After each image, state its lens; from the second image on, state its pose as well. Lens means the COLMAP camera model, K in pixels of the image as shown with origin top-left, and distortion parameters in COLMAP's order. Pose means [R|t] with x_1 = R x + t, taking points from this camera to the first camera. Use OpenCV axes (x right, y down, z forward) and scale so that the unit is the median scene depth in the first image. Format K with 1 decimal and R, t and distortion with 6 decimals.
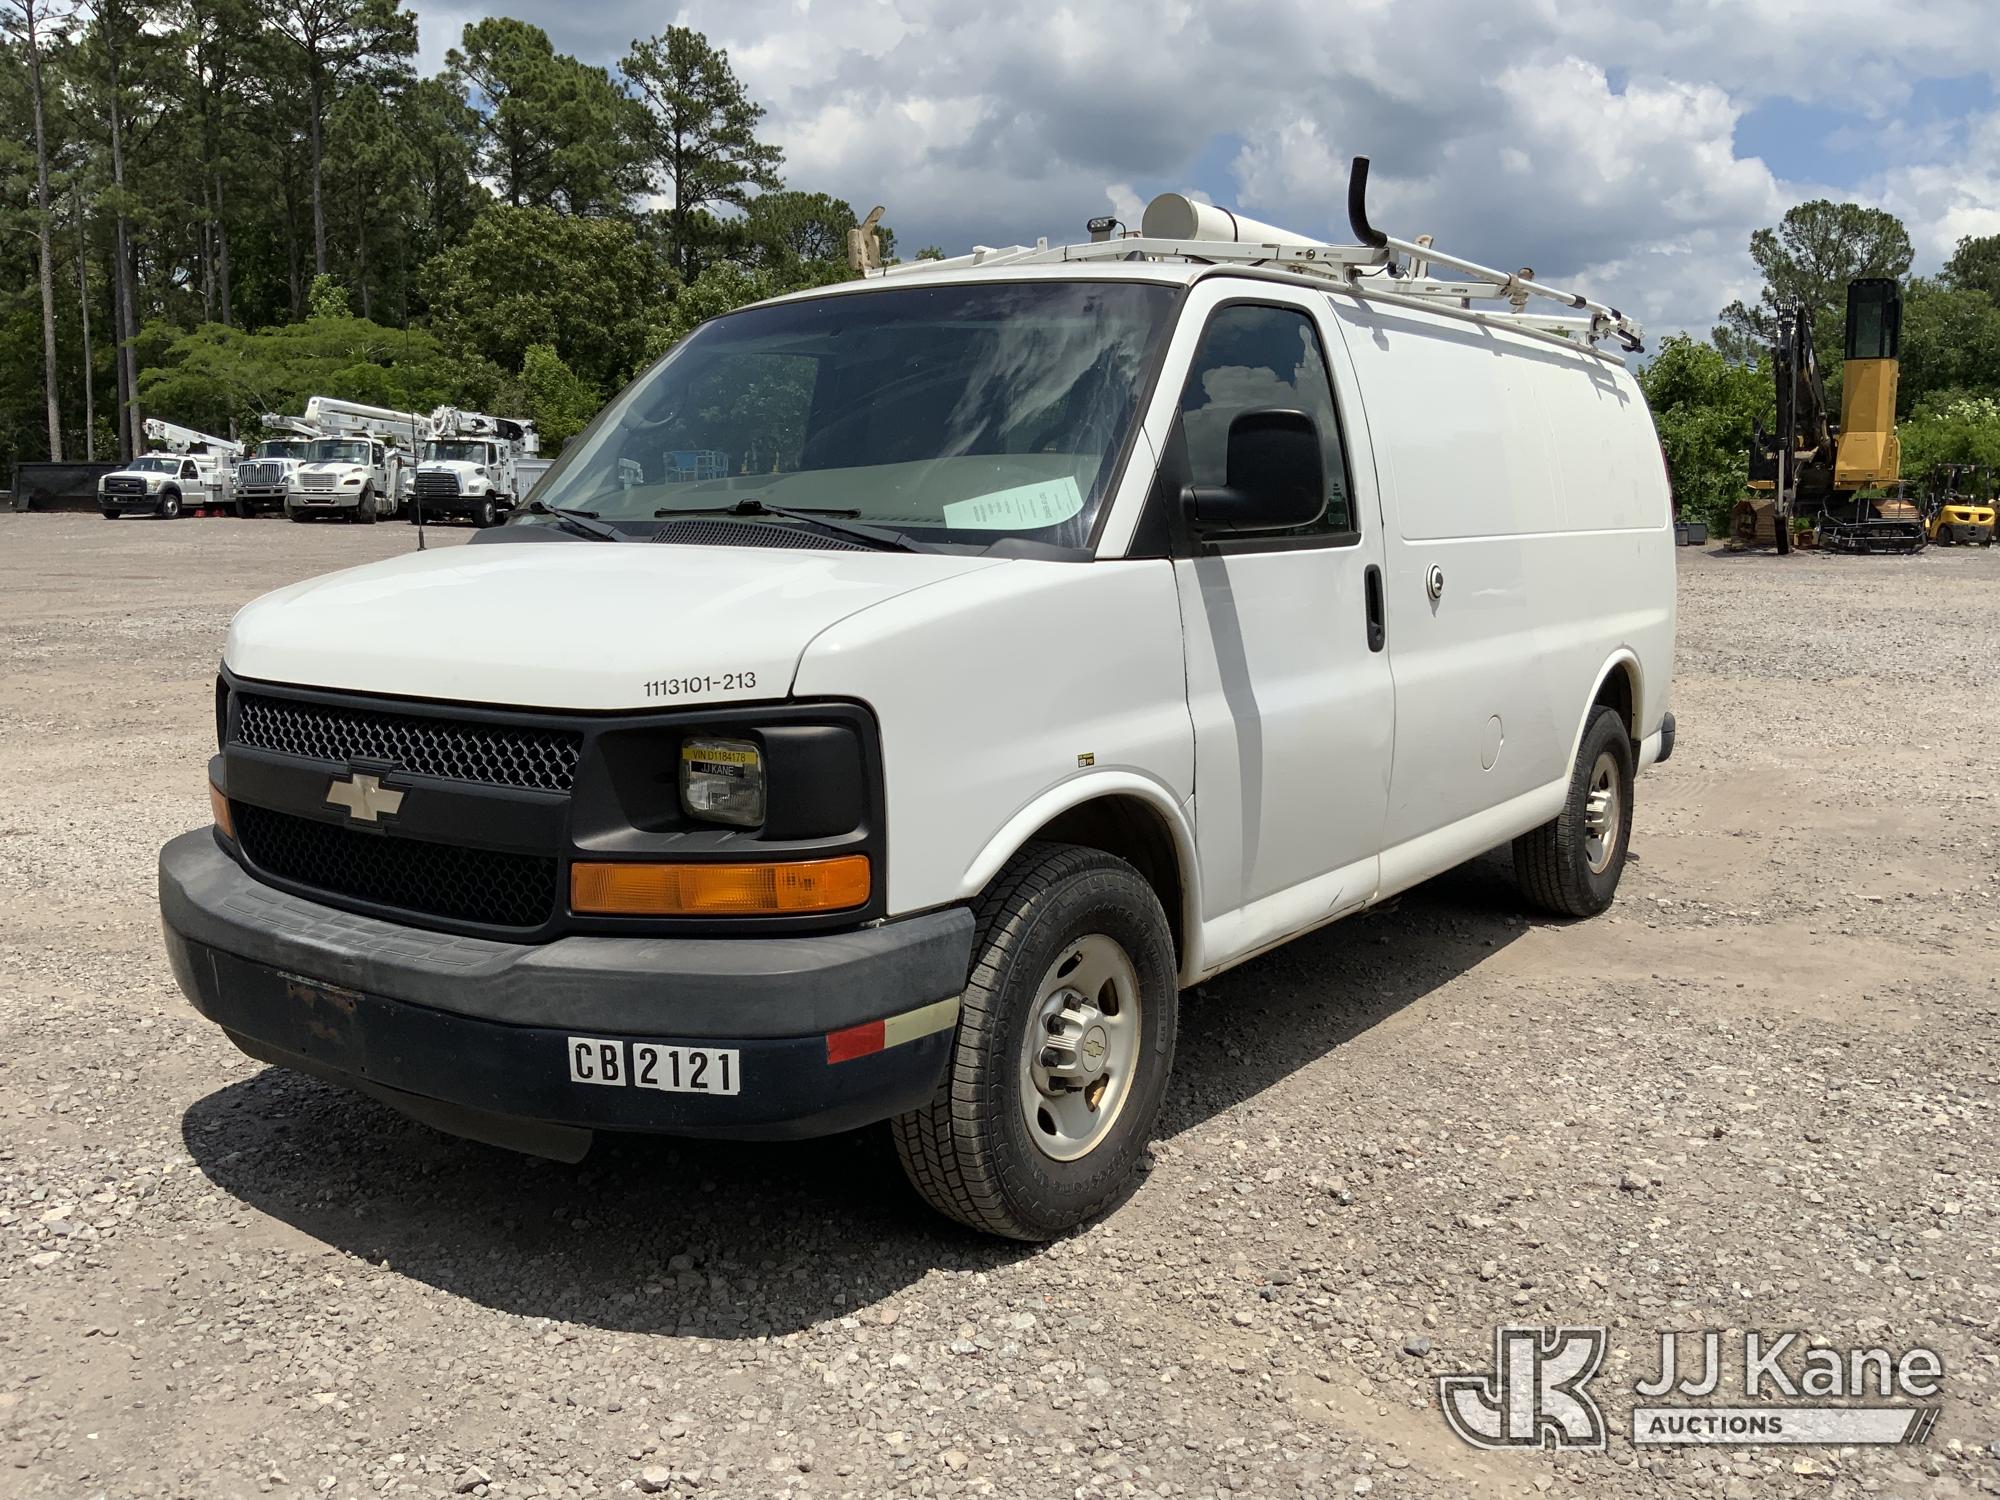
lens RADIAL K [[1728.6, 0, 989.5], [0, 1728.6, 730.3], [0, 0, 1]] dist [-0.000339, -0.023646]
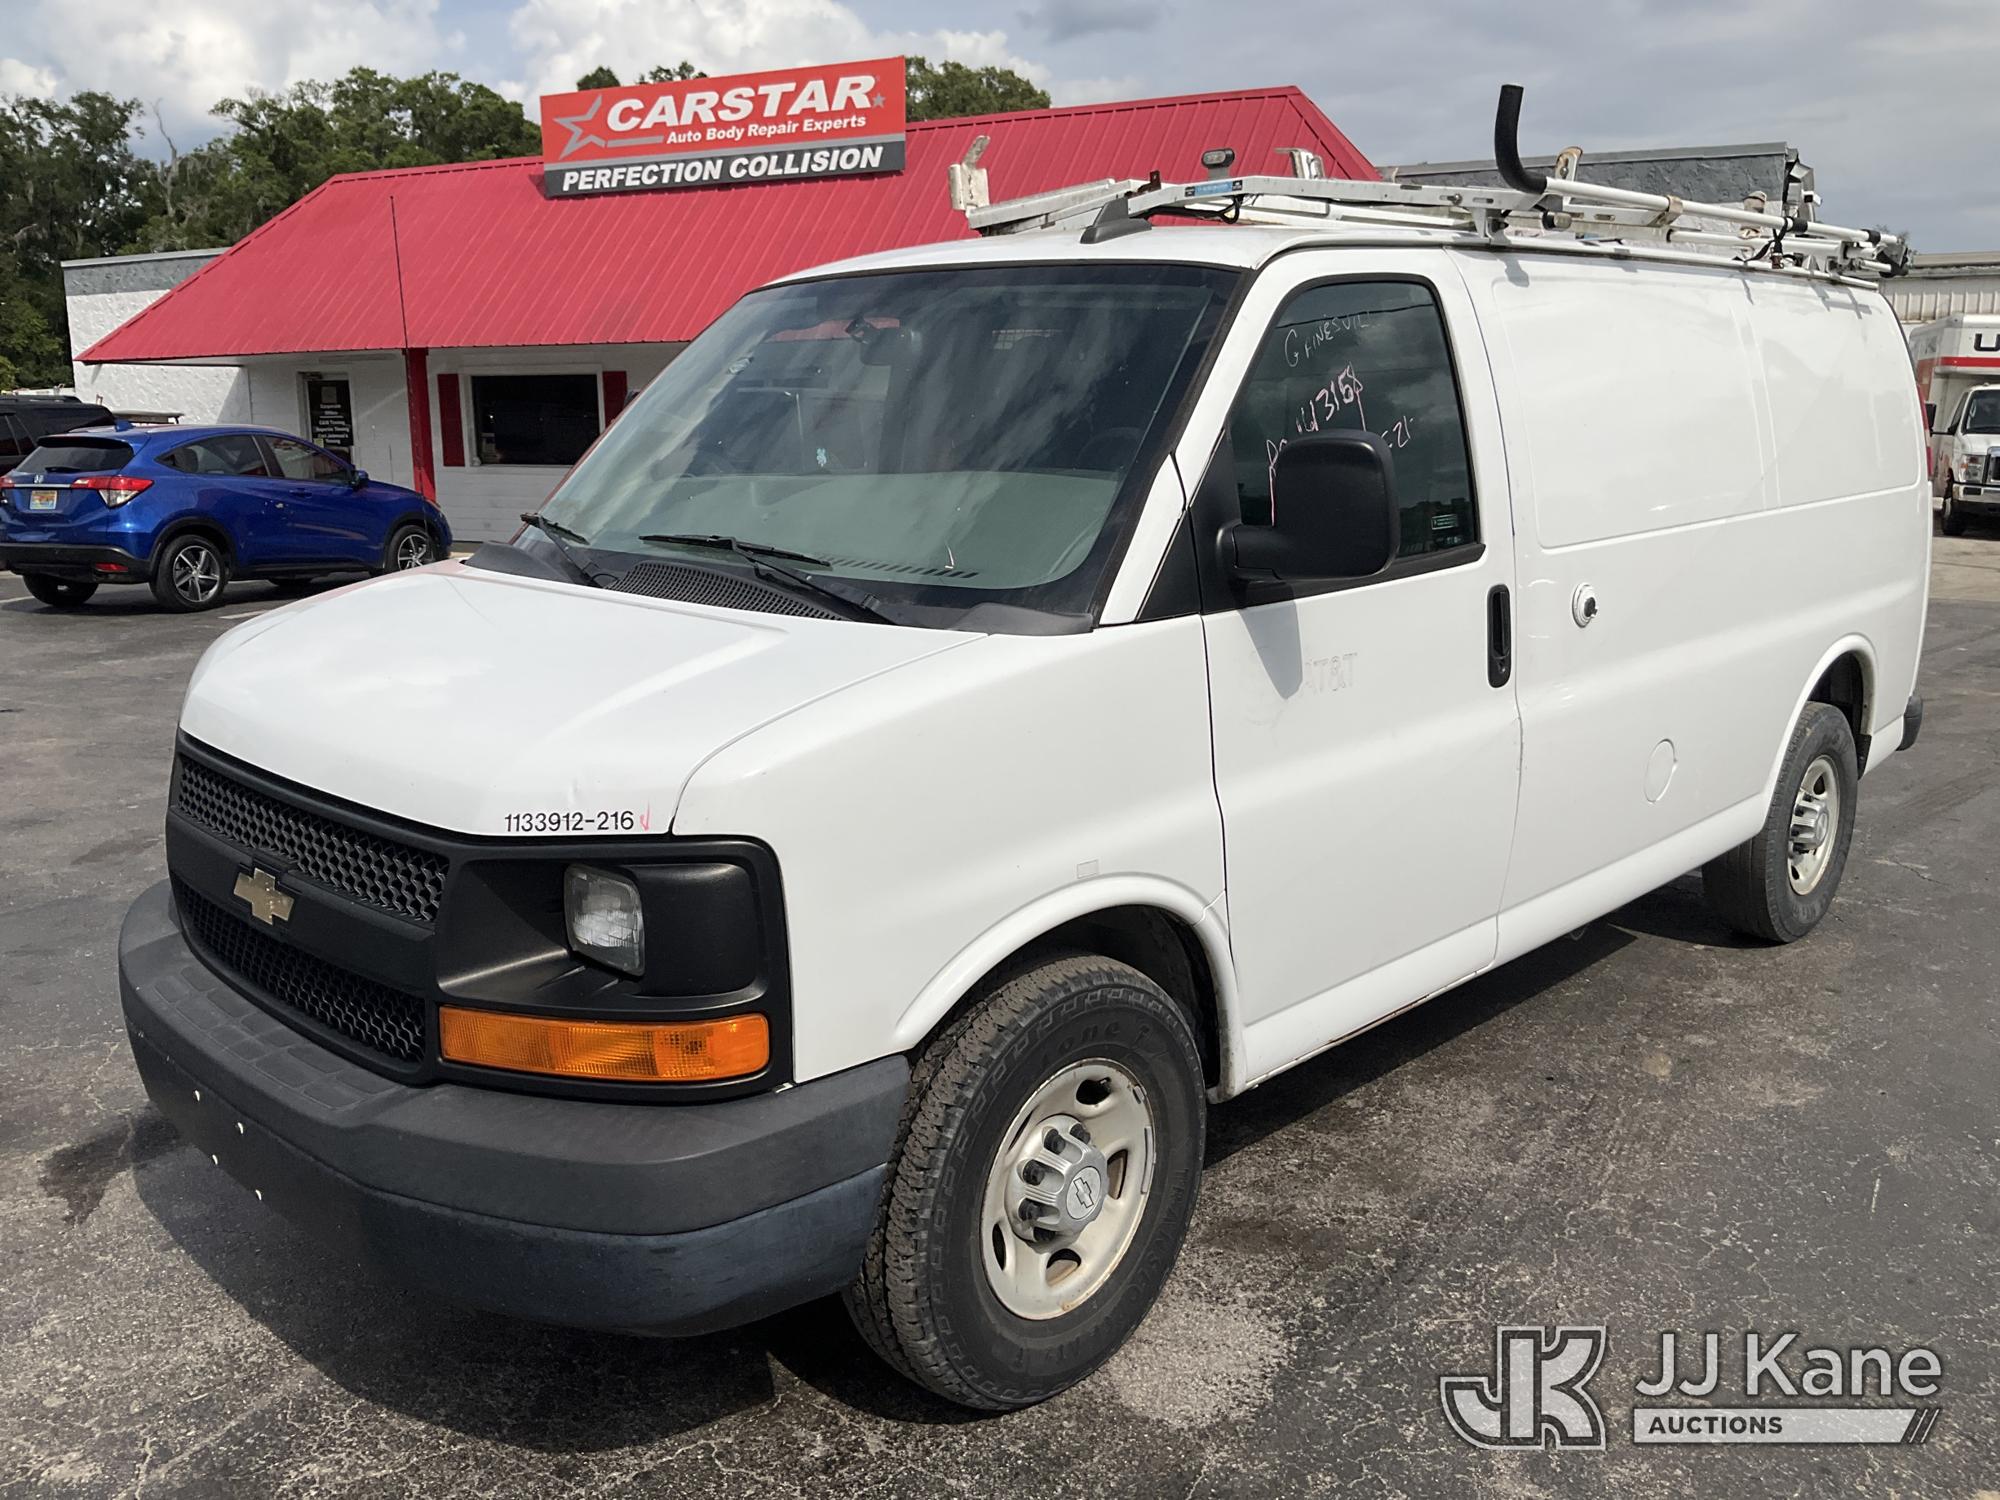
lens RADIAL K [[1728.6, 0, 989.7], [0, 1728.6, 762.4], [0, 0, 1]] dist [-0.000339, -0.023646]
pose [[0.988384, 0.025621, -0.149802, 0.129782], [-0.011312, 0.995355, 0.095602, -0.107487], [0.151556, -0.092797, 0.984083, 0.156131]]
